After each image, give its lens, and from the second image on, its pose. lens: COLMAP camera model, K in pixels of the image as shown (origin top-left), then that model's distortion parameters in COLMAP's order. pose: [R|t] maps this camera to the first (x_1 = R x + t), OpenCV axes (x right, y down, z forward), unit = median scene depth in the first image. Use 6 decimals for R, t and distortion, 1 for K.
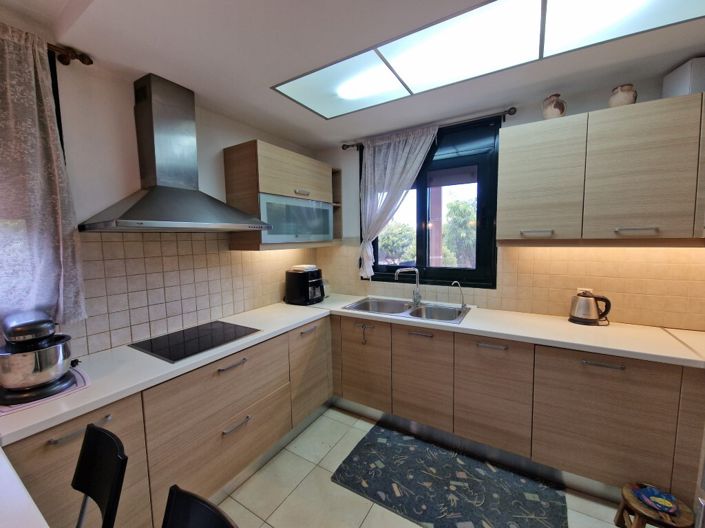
lens RADIAL K [[284.7, 0, 350.0], [0, 284.7, 262.8], [0, 0, 1]] dist [-0.016847, 0.000721]
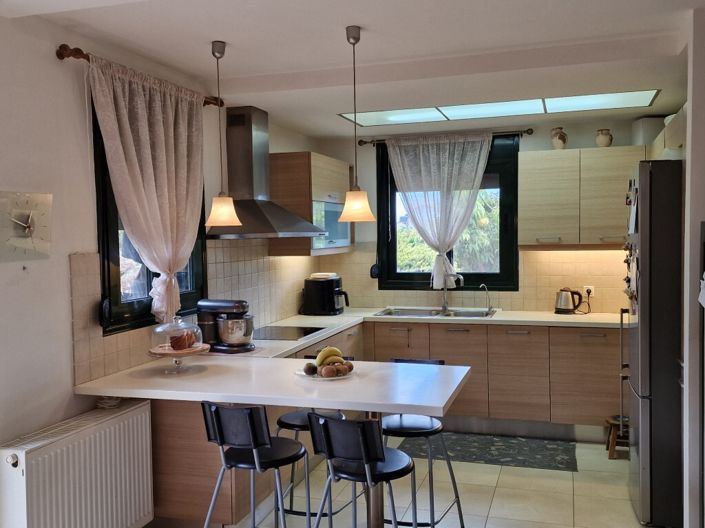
lens RADIAL K [[689.2, 0, 353.2], [0, 689.2, 264.1], [0, 0, 1]] dist [0.027152, 0.000000]
pose [[0.968677, -0.007260, 0.248217, -0.869001], [0.019757, 0.998657, -0.047892, 0.123016], [-0.247536, 0.051296, 0.967520, -1.618087]]
